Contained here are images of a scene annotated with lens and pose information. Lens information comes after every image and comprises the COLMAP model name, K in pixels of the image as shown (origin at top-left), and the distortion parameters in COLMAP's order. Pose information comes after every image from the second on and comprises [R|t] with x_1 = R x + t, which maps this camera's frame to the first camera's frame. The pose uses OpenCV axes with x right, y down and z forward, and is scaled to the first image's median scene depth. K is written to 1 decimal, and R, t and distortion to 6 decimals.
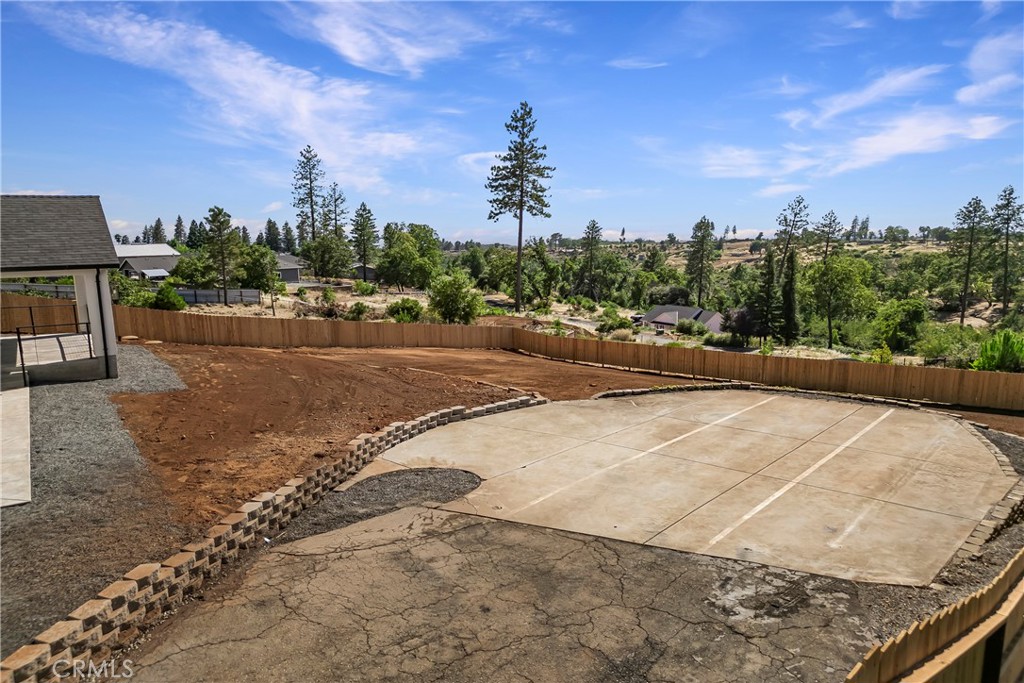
lens RADIAL K [[724.9, 0, 512.8], [0, 724.9, 350.6], [0, 0, 1]] dist [0.046859, -0.034004]
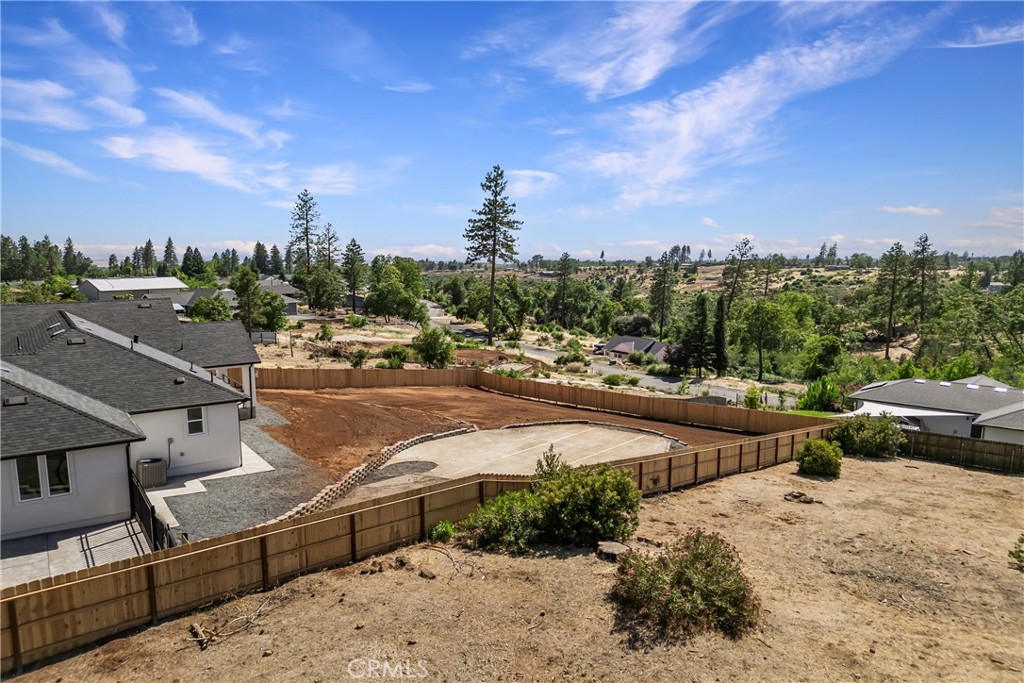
lens RADIAL K [[724.9, 0, 520.9], [0, 724.9, 336.1], [0, 0, 1]] dist [0.046859, -0.034004]
pose [[0.999365, 0.008648, 0.034567, 0.015613], [-0.007128, 0.999013, -0.043838, -0.015763], [-0.034912, 0.043564, 0.998440, -0.153235]]
